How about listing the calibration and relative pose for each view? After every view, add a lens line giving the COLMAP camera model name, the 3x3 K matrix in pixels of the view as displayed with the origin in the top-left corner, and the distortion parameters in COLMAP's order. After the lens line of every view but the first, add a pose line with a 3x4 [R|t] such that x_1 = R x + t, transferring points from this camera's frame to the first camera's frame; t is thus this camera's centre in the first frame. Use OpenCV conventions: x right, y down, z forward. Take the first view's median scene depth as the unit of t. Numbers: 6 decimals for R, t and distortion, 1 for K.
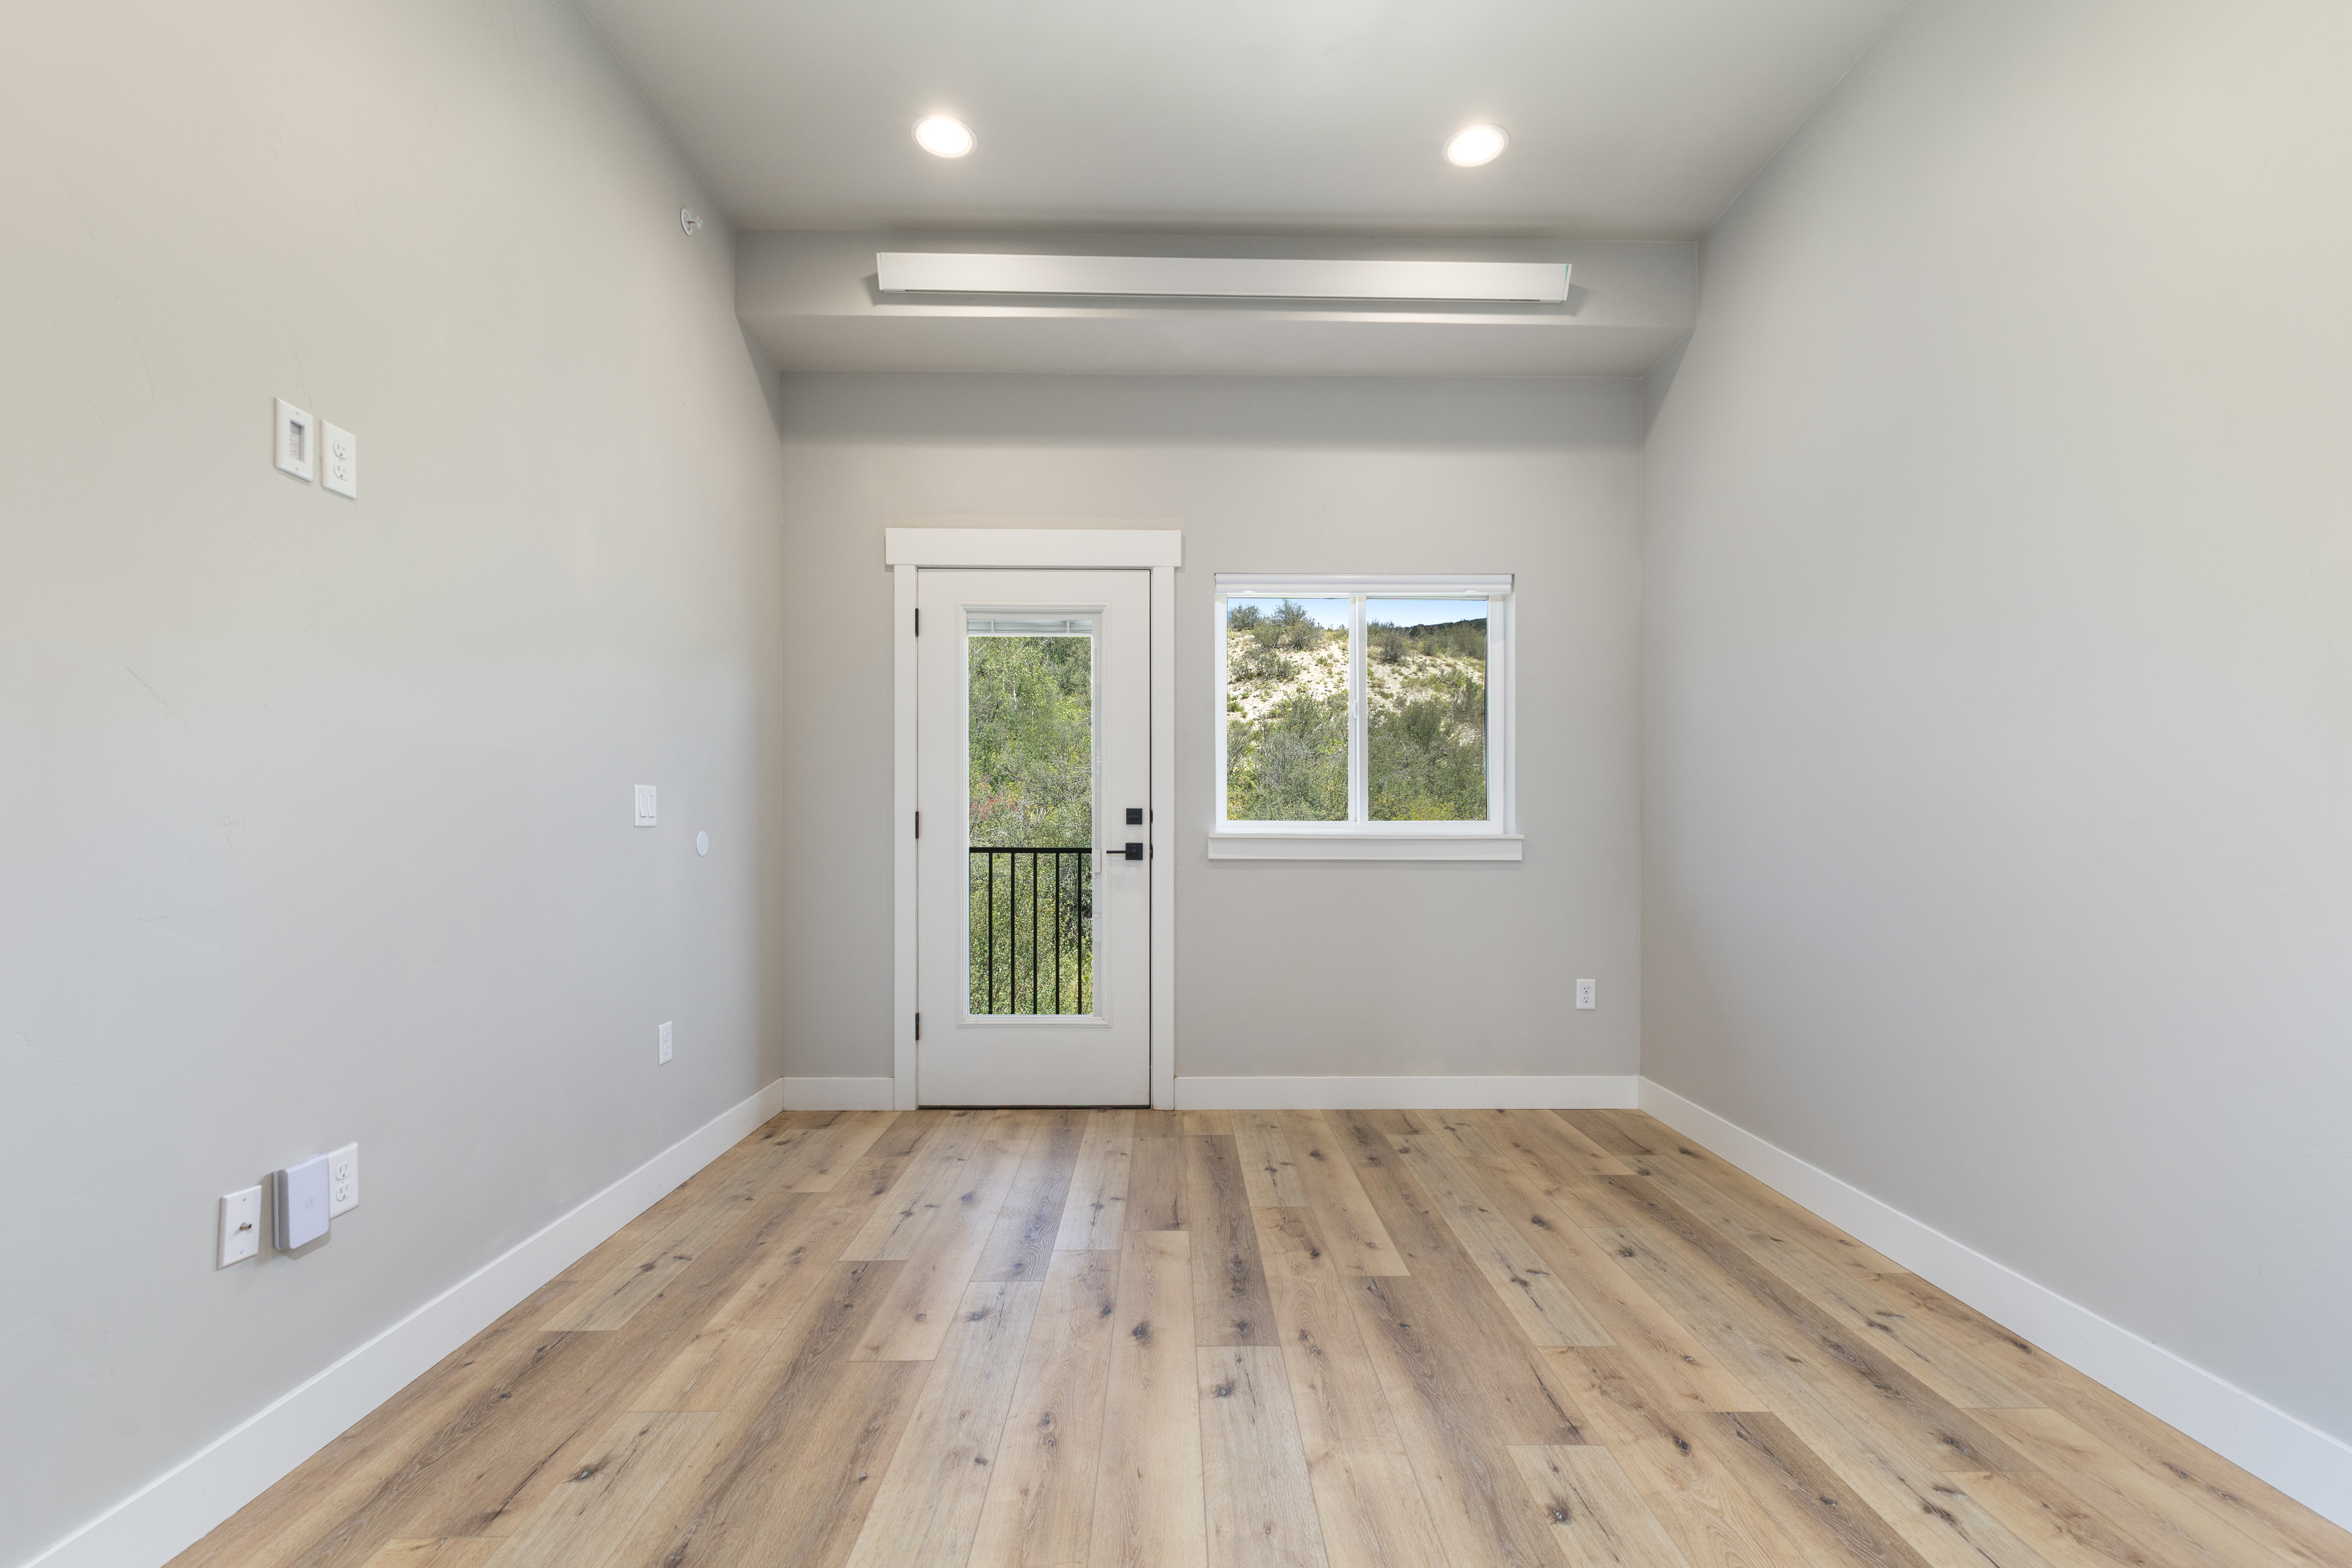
lens RADIAL K [[1020.1, 0, 1174.2], [0, 1020.1, 829.0], [0, 0, 1]] dist [0.009948, -0.000025]
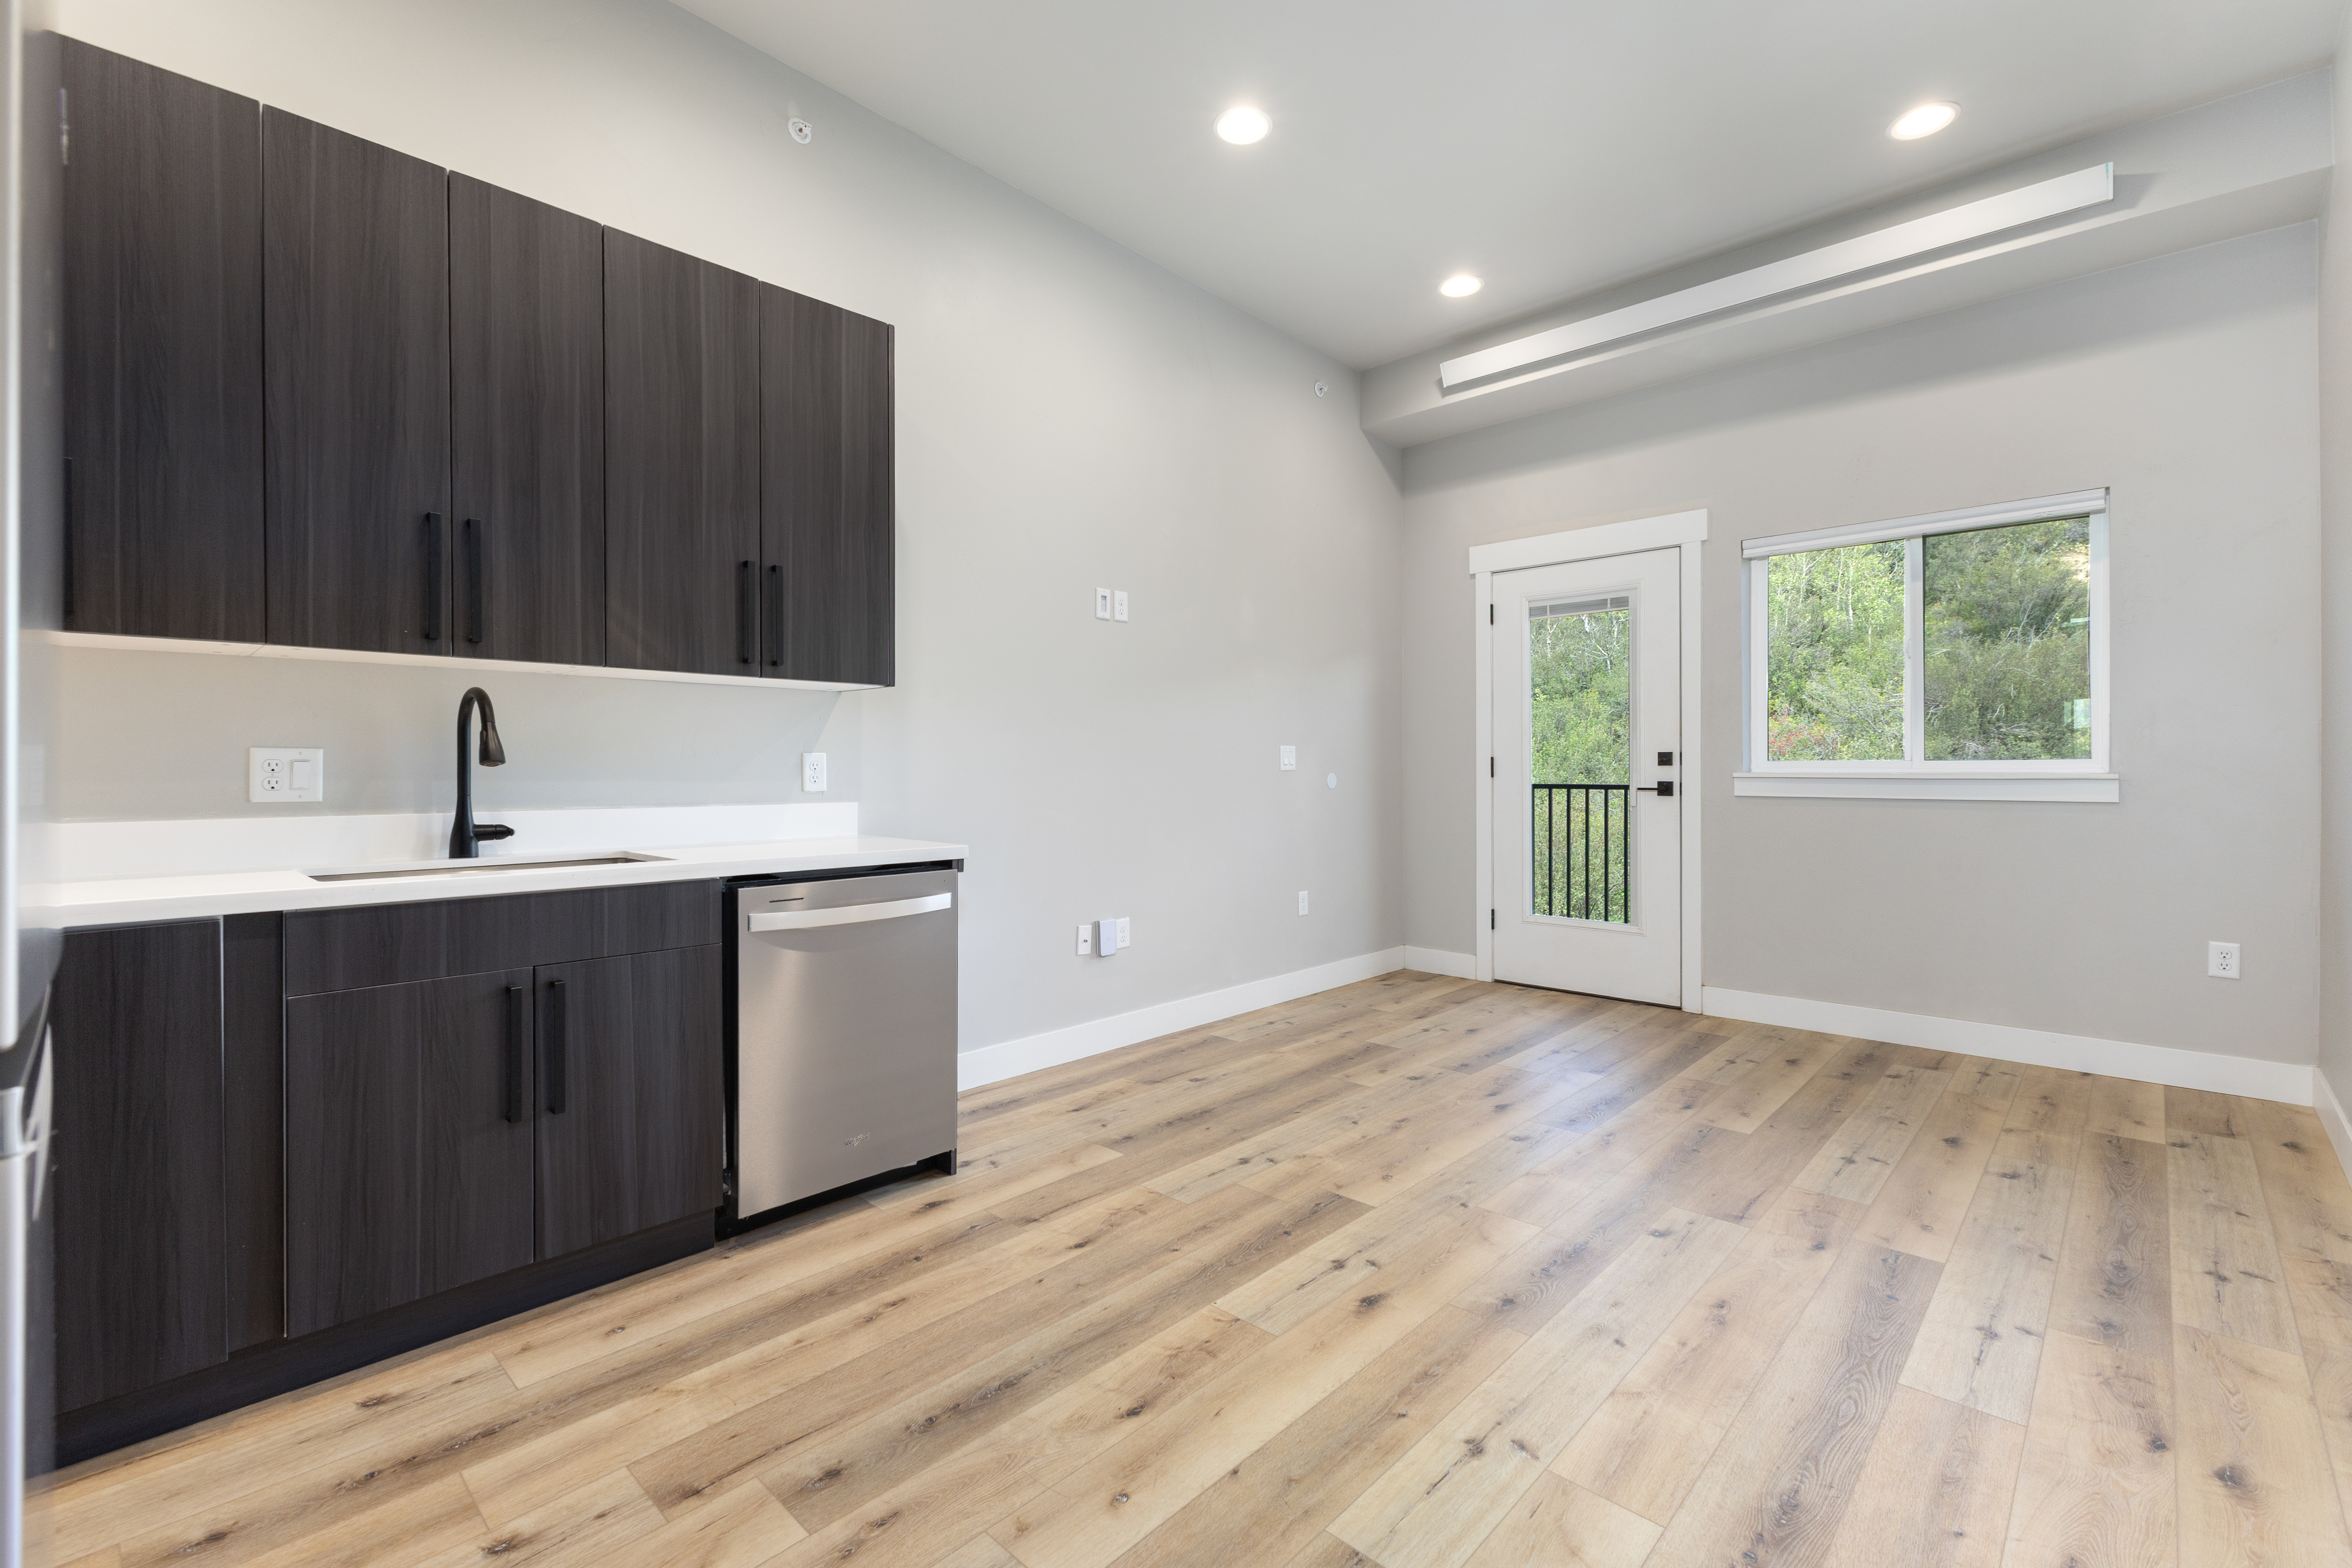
lens RADIAL K [[1013.2, 0, 1188.5], [0, 1013.2, 757.3], [0, 0, 1]] dist [0.003565, -0.000501]
pose [[0.719496, -0.013268, -0.694370, 0.581133], [0.006272, 0.999901, -0.012607, -0.004353], [0.694469, 0.004716, 0.719508, -0.336881]]
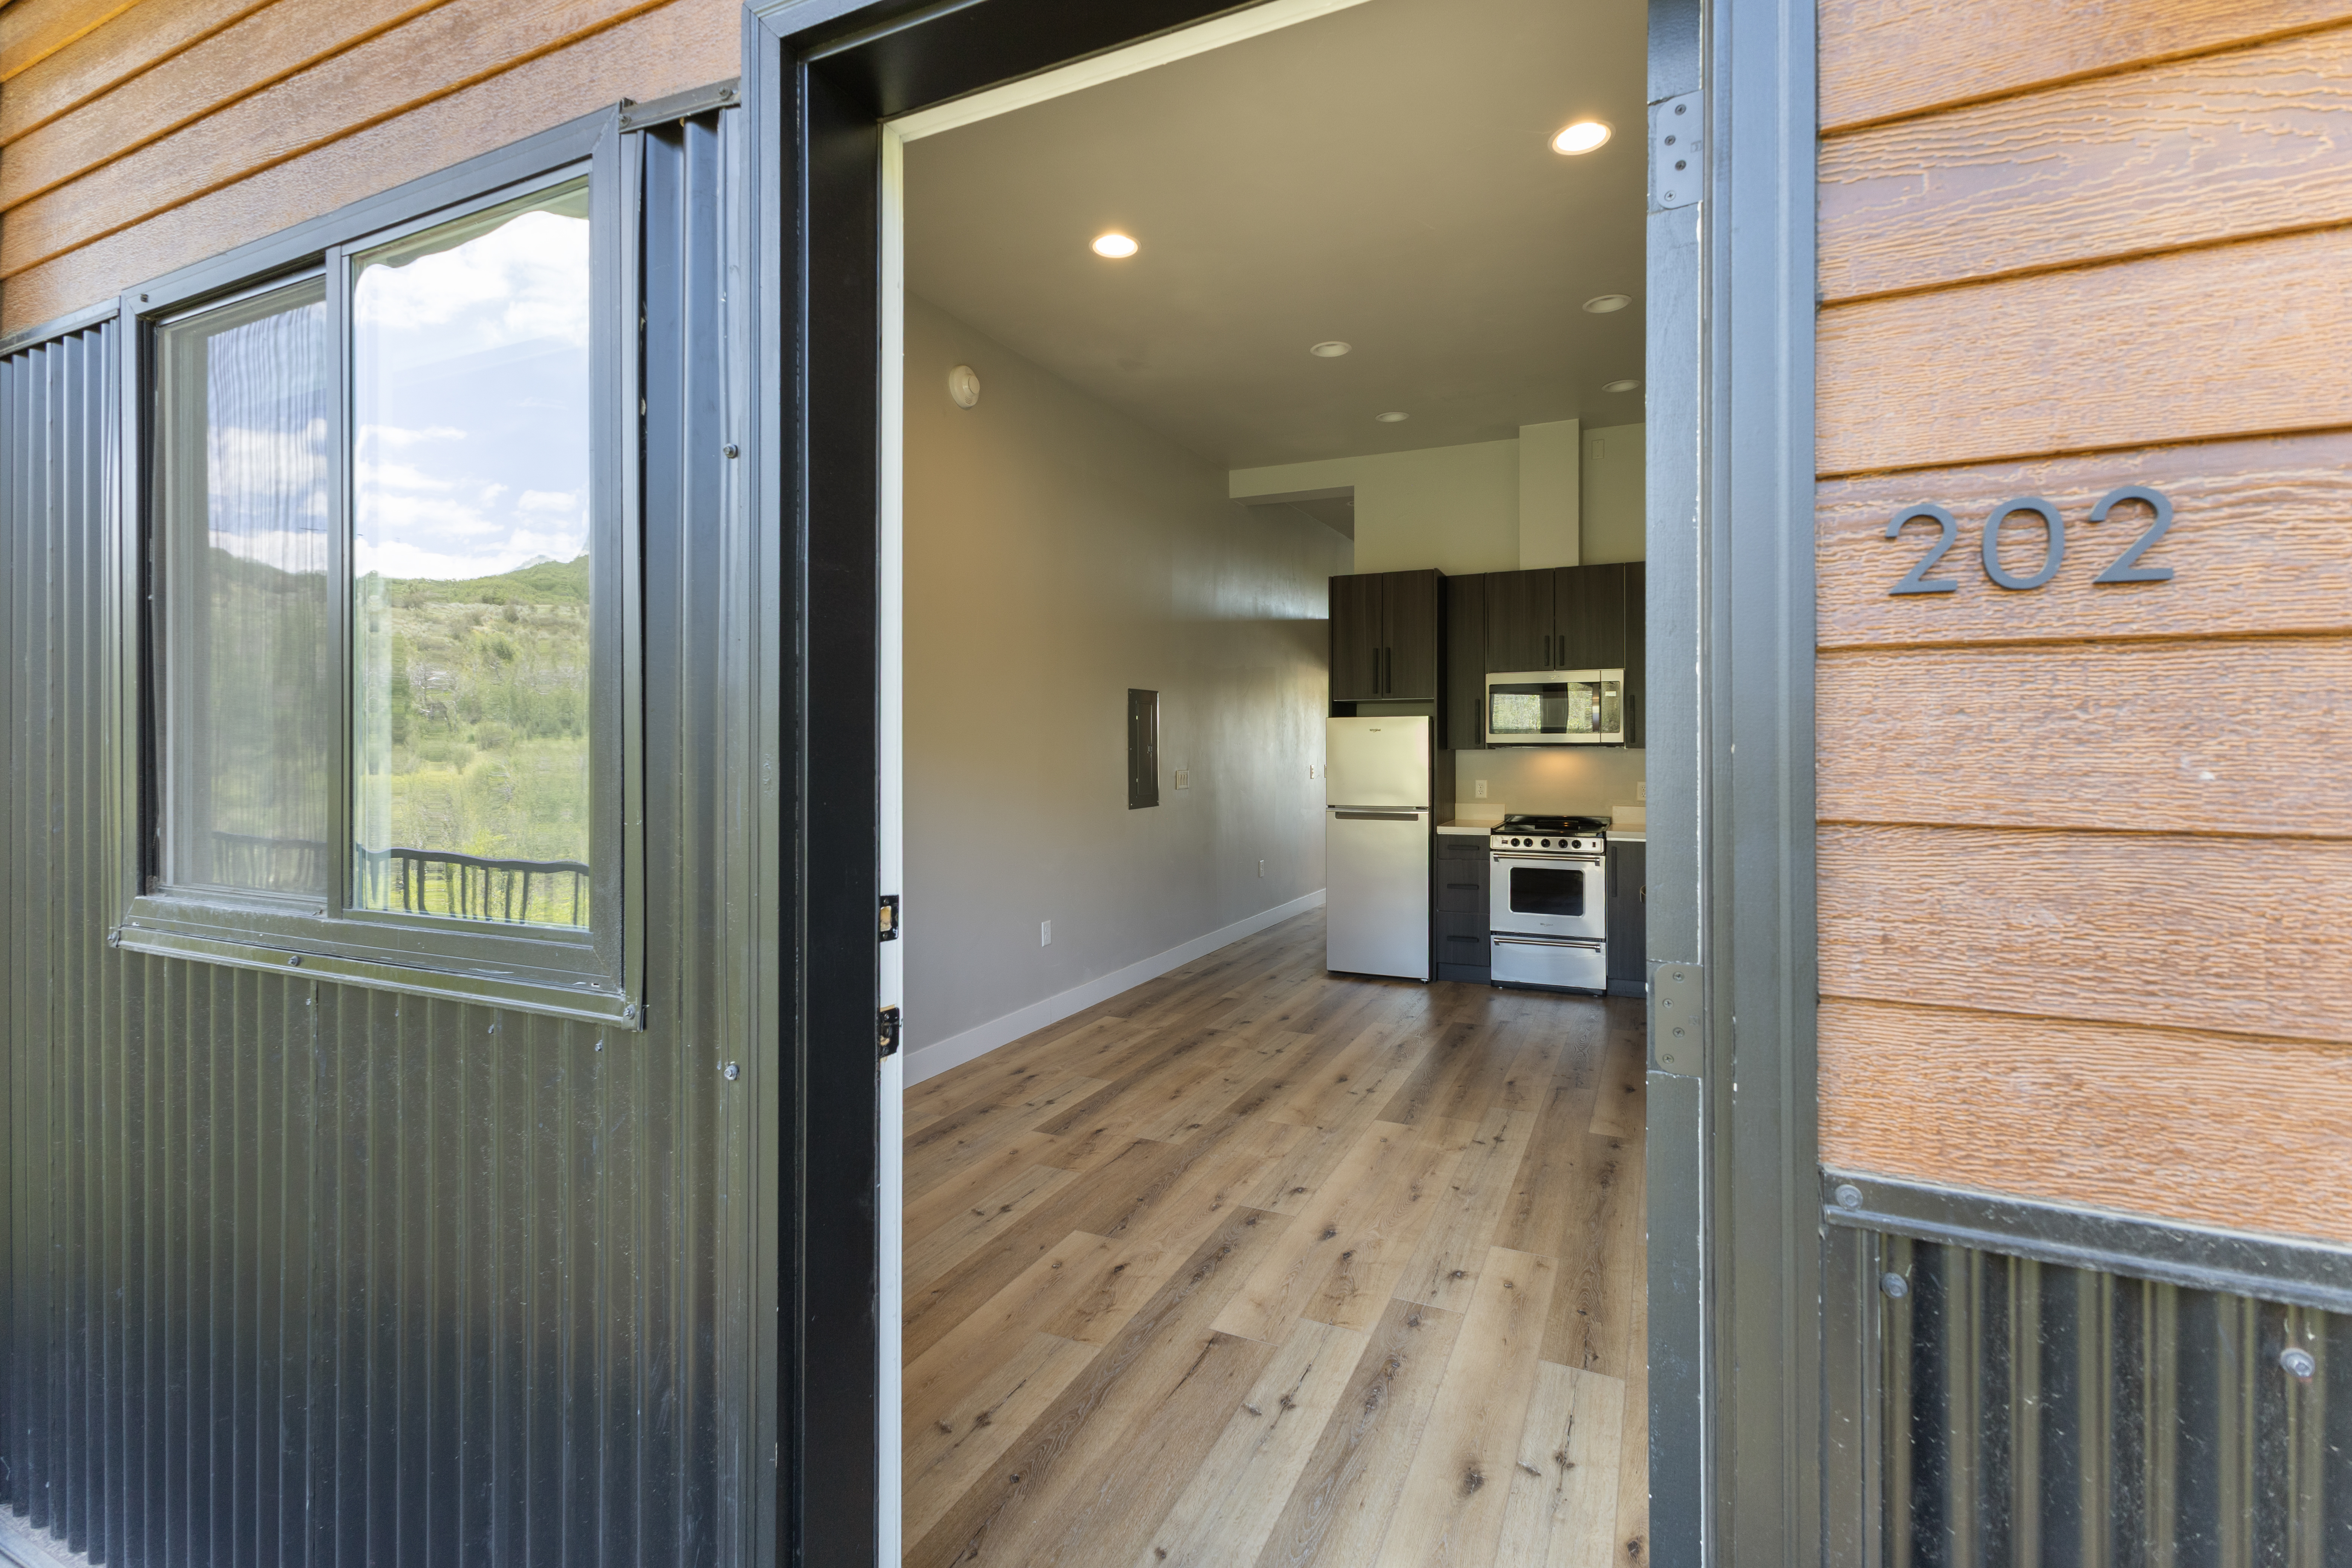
lens RADIAL K [[1013.2, 0, 1188.5], [0, 1013.2, 757.3], [0, 0, 1]] dist [0.003565, -0.000501]
pose [[-0.899274, -0.004584, 0.437362, -0.369190], [-0.000718, 0.999959, 0.009005, -0.102837], [-0.437386, 0.007784, -0.899240, 1.908766]]
